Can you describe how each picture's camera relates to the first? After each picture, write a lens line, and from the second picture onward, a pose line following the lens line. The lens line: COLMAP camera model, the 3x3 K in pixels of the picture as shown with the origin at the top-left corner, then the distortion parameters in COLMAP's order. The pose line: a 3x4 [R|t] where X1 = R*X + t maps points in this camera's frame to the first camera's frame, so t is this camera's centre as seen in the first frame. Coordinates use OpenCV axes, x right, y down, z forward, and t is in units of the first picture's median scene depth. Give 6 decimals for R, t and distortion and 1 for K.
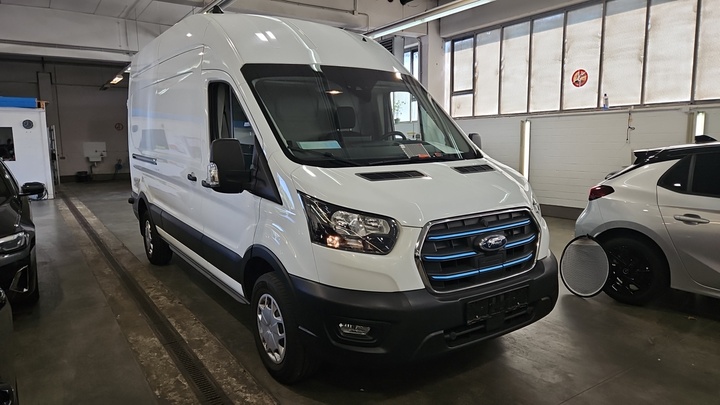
lens RADIAL K [[485.4, 0, 361.5], [0, 485.4, 203.3], [0, 0, 1]] dist [0.032681, -0.002664]
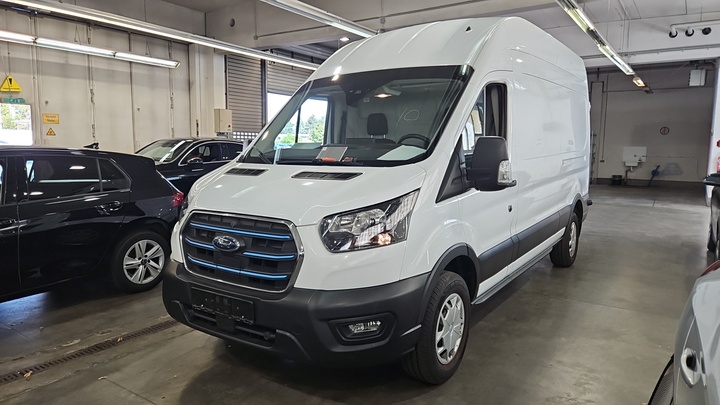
lens RADIAL K [[485.4, 0, 355.9], [0, 485.4, 200.9], [0, 0, 1]] dist [0.032681, -0.002664]
pose [[0.369423, 0.122831, -0.921108, 0.184990], [-0.136555, 0.987640, 0.076936, -0.017214], [0.919173, 0.097360, 0.381630, 0.123363]]
